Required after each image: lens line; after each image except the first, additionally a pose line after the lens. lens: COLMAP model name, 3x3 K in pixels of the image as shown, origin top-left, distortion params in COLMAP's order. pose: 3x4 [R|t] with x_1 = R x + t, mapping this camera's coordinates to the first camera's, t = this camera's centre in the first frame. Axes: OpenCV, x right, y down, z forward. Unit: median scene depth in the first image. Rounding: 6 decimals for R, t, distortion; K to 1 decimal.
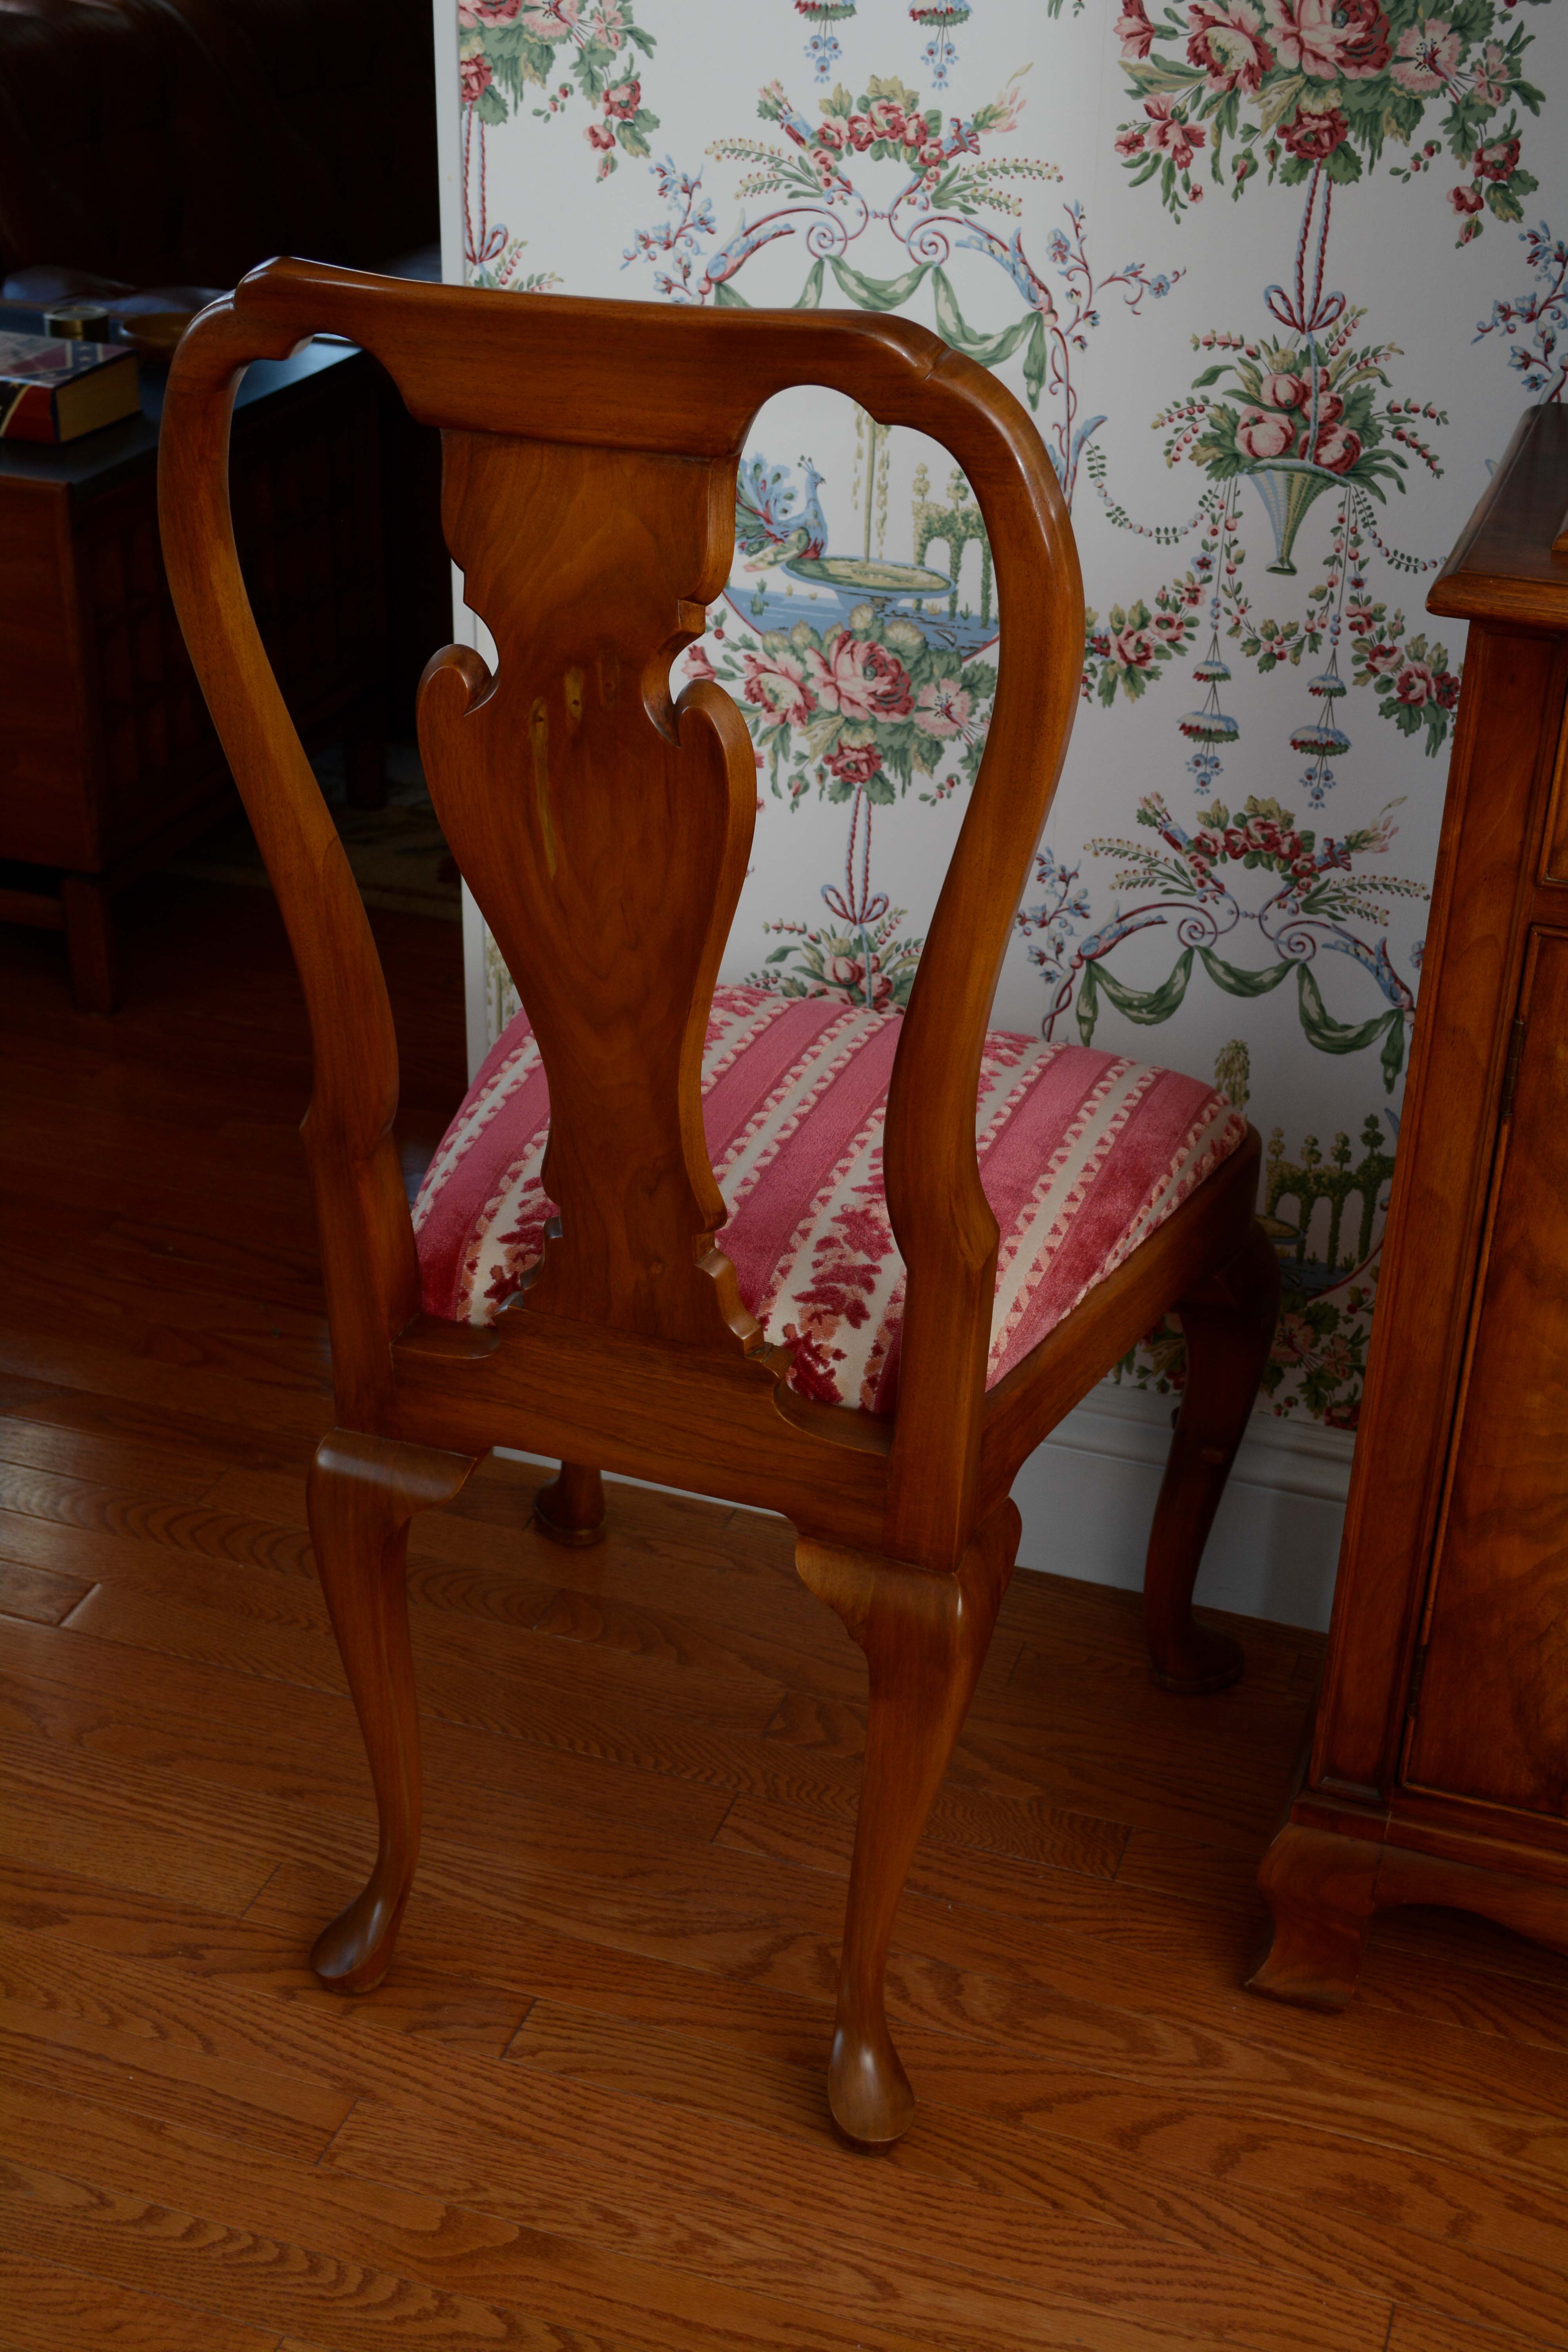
lens RADIAL K [[2815.9, 0, 767.8], [0, 2815.9, 1207.4], [0, 0, 1]] dist [-0.034442, 0.000000]
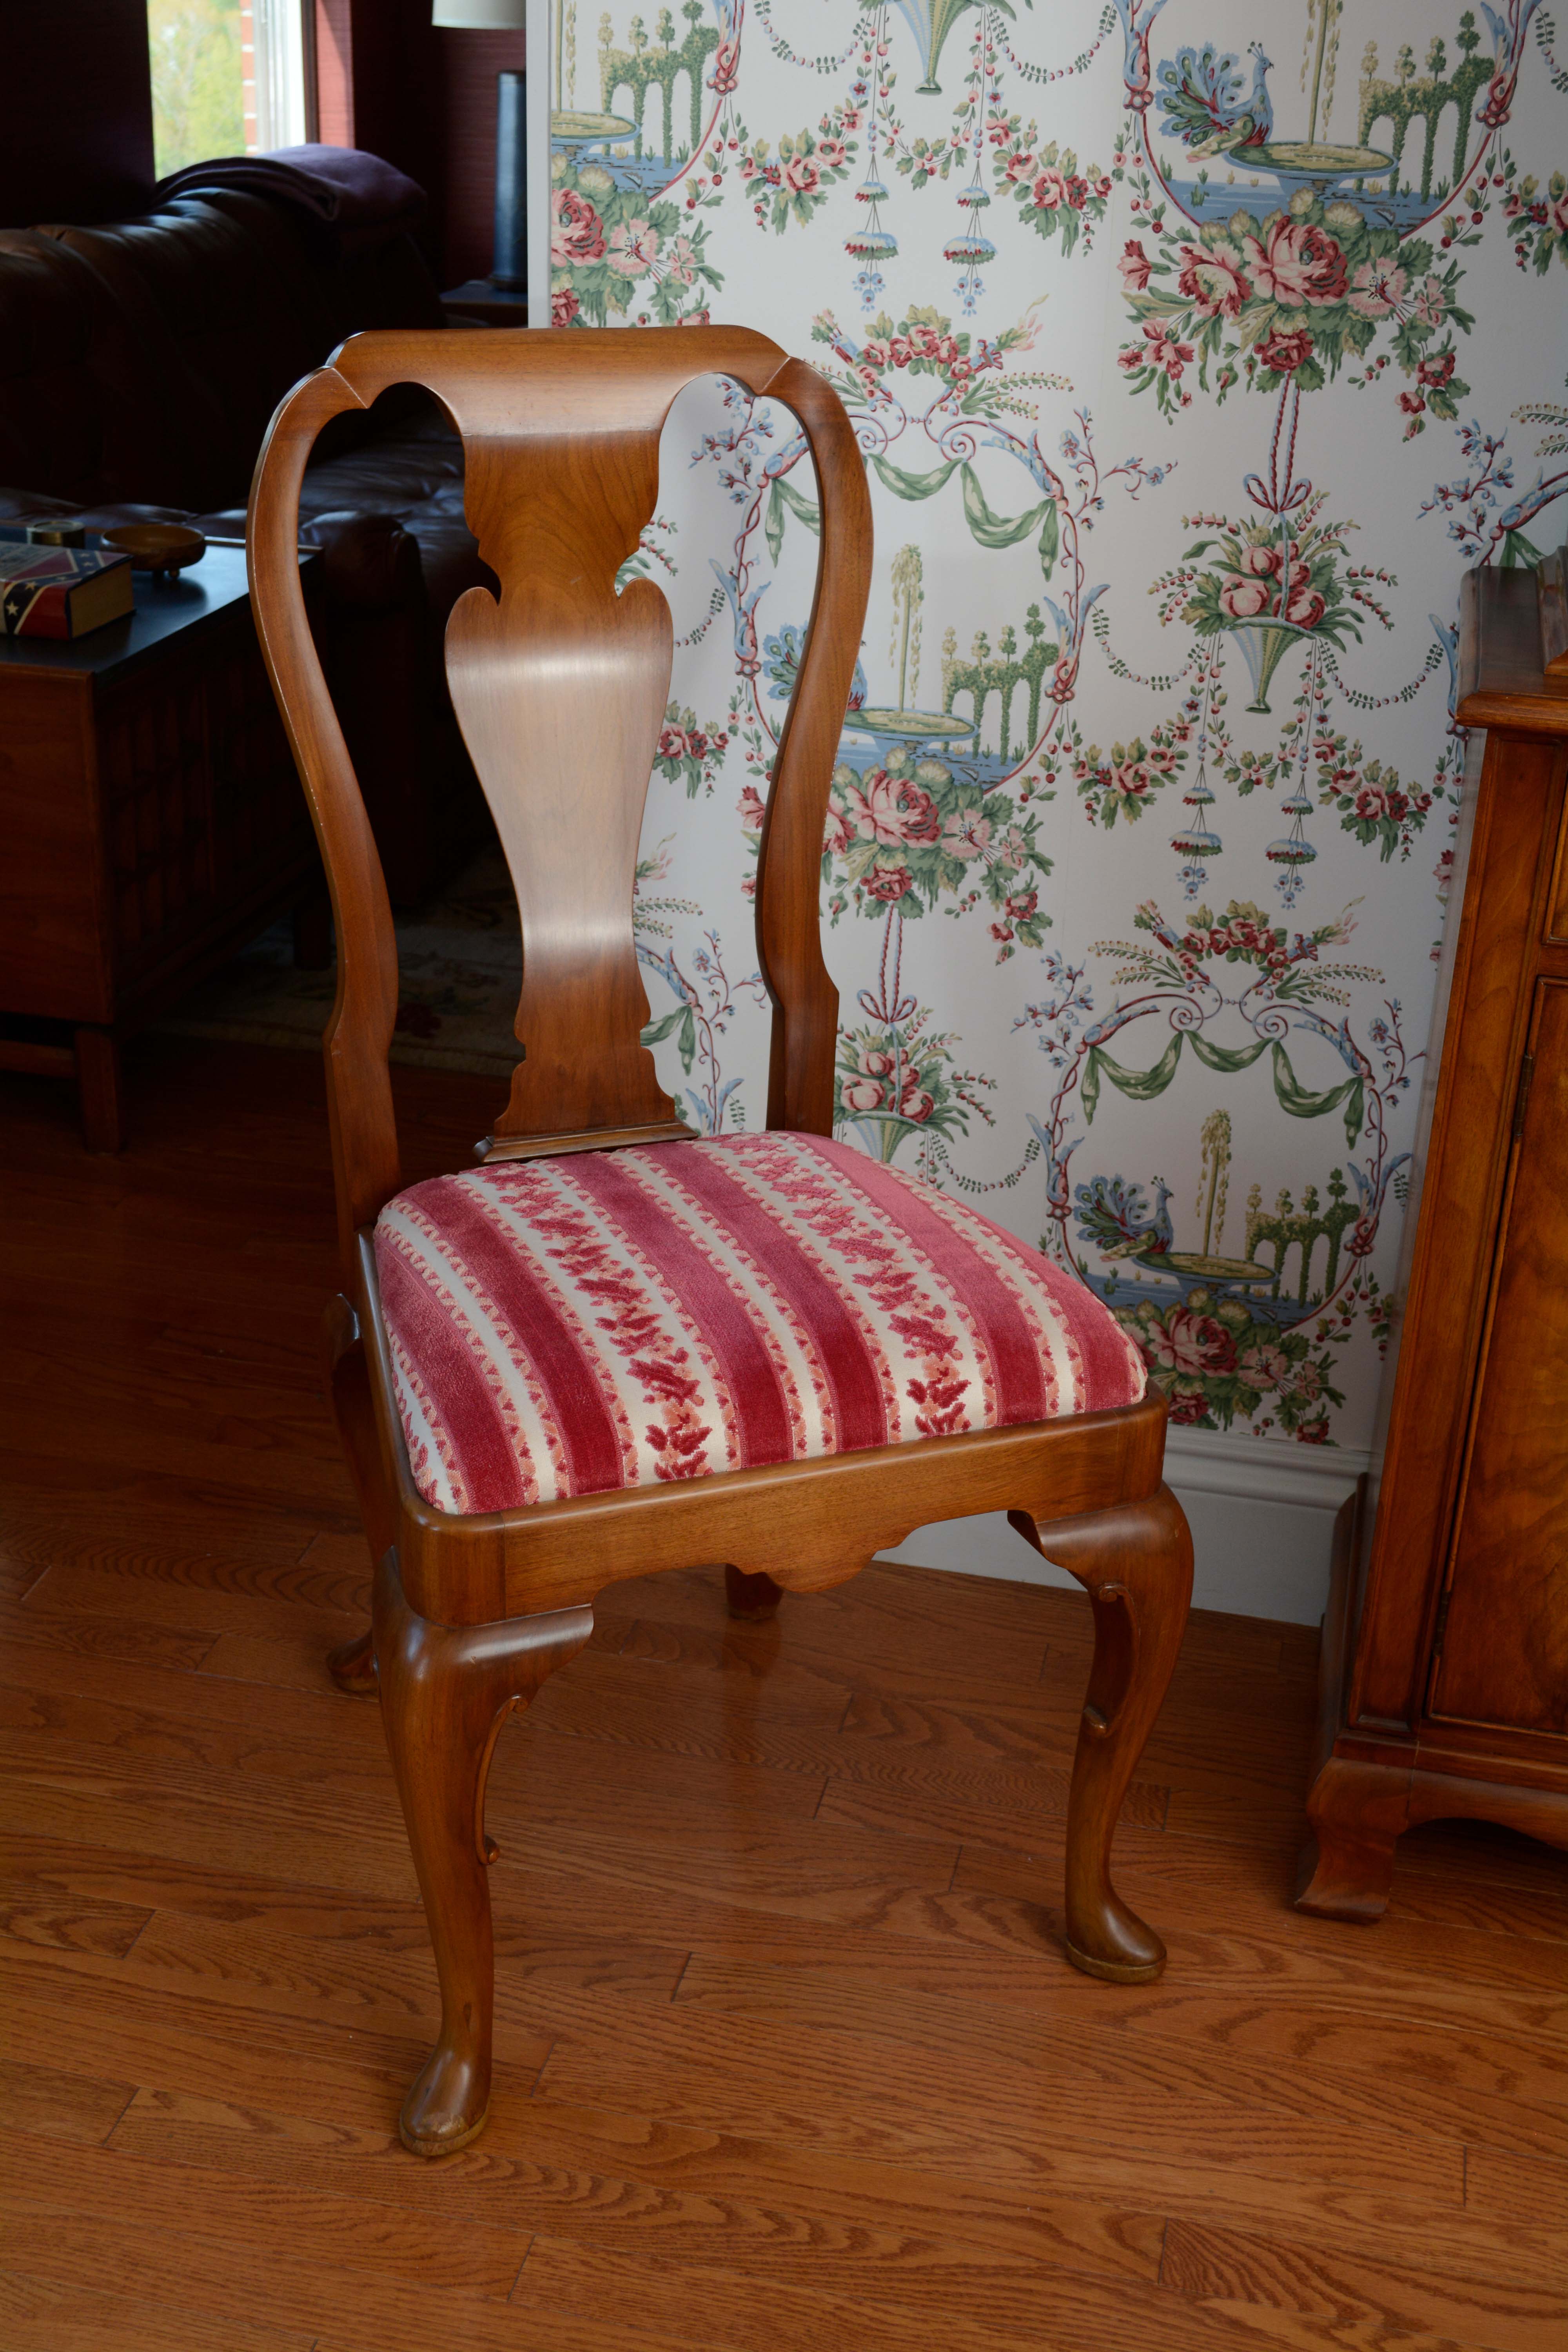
lens RADIAL K [[2673.8, 0, 754.1], [0, 2673.8, 1225.3], [0, 0, 1]] dist [-0.042387, 0.000000]
pose [[0.995140, -0.035077, 0.092013, -0.145368], [0.040325, 0.997626, -0.055815, 0.047681], [-0.089837, 0.059254, 0.994192, -0.098247]]
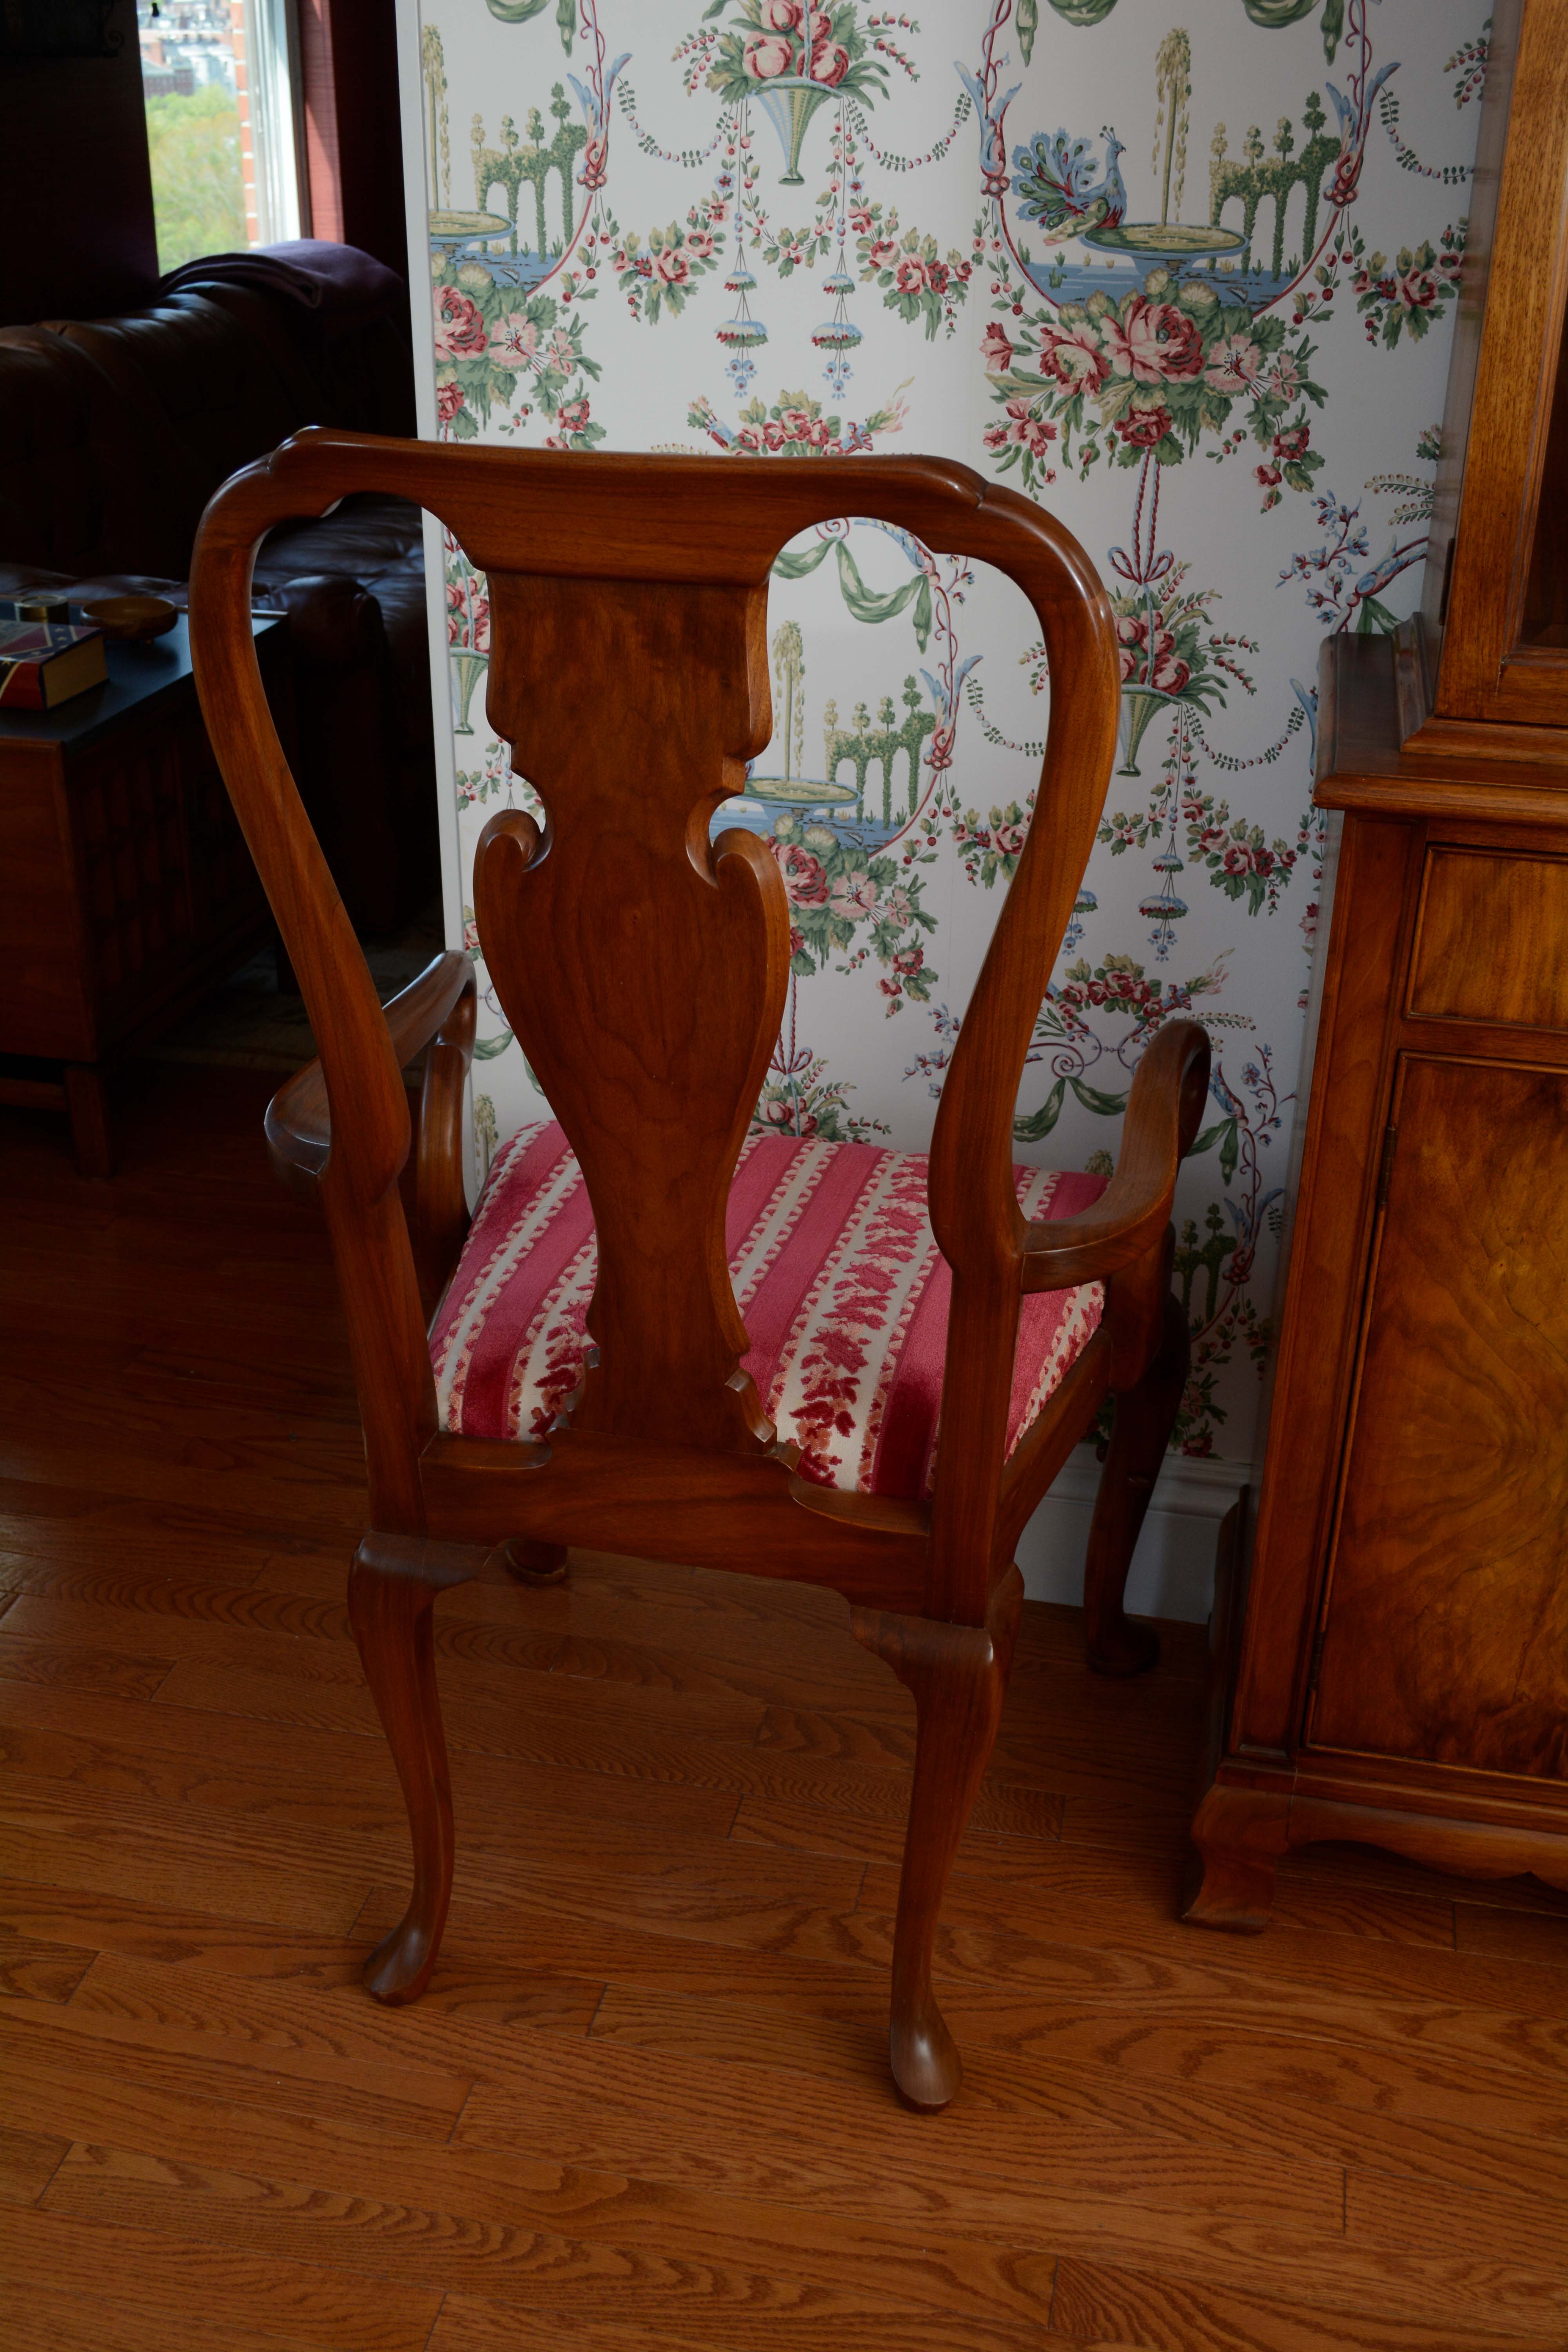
lens RADIAL K [[2266.0, 0, 753.2], [0, 2266.0, 1217.7], [0, 0, 1]] dist [-0.059719, 0.000000]
pose [[0.993704, -0.062363, 0.093081, -0.088898], [0.064991, 0.997561, -0.025472, -0.016059], [-0.091265, 0.031361, 0.995333, 0.026949]]
